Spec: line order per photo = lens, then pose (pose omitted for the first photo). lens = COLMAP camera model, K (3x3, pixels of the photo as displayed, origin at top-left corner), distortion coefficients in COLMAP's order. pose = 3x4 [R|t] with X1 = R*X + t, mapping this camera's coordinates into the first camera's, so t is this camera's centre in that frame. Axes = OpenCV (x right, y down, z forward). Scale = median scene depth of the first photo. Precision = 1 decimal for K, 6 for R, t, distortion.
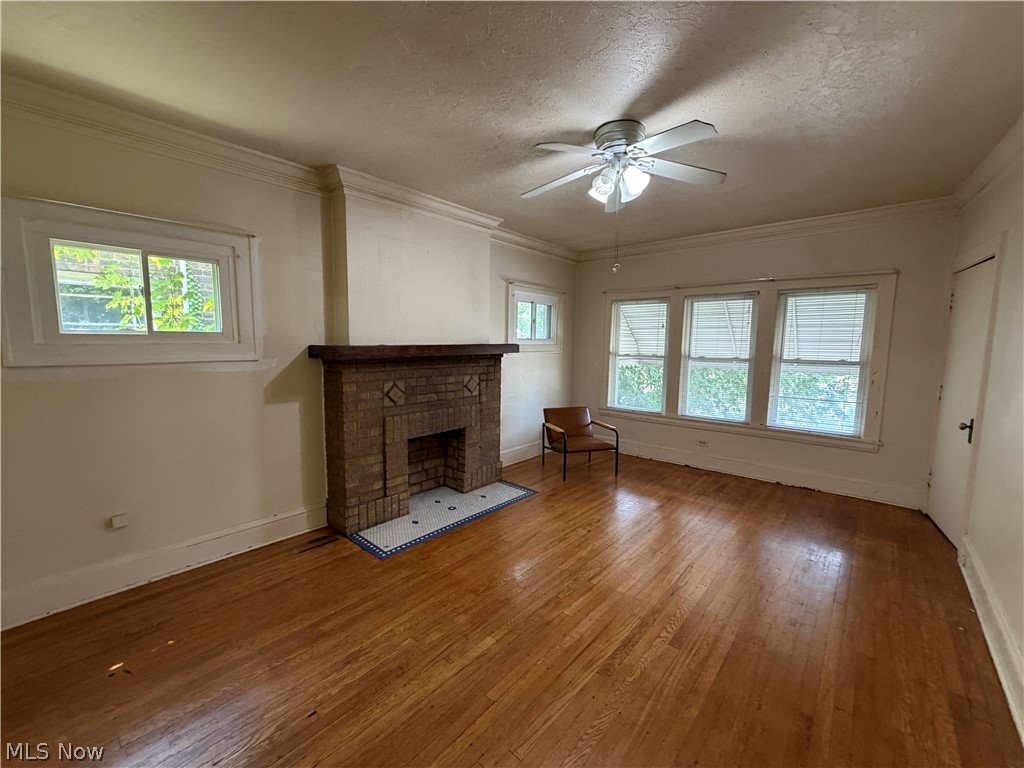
lens RADIAL K [[409.2, 0, 511.4], [0, 409.2, 383.3], [0, 0, 1]] dist [-0.000921, -0.000059]
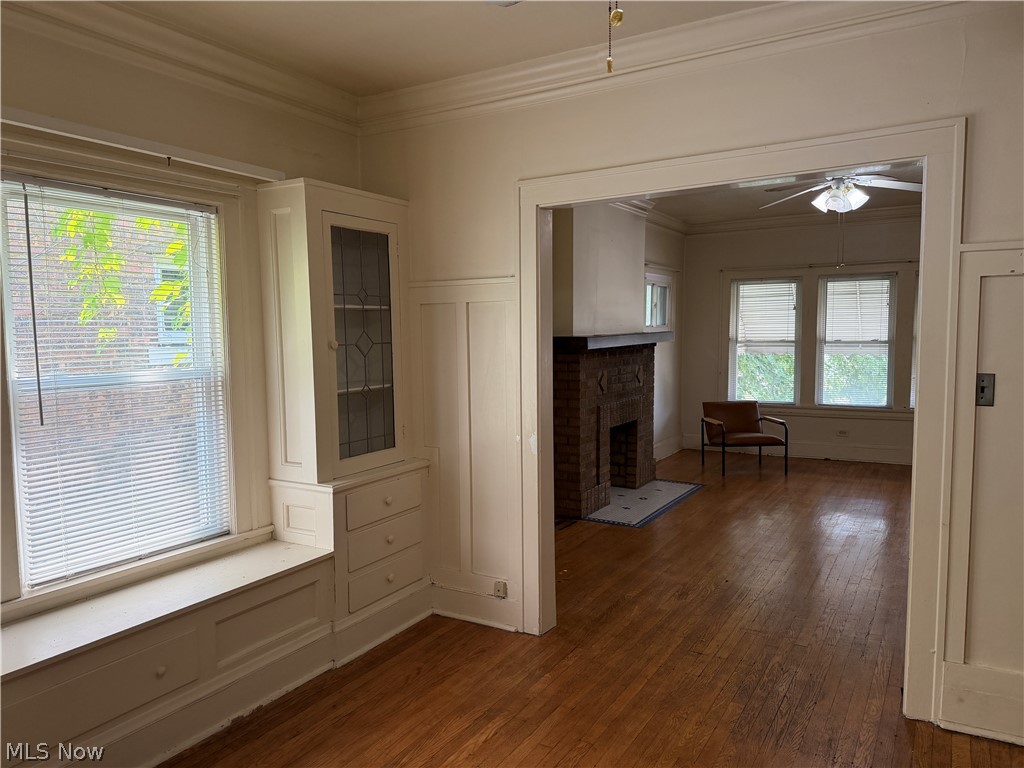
lens RADIAL K [[719.7, 0, 512.0], [0, 719.7, 388.5], [0, 0, 1]] dist [0.079917, -0.103959]
pose [[0.982318, -0.036592, 0.183611, -0.748666], [0.040049, 0.999083, -0.015150, 0.052659], [-0.182888, 0.022235, 0.982882, -0.644159]]
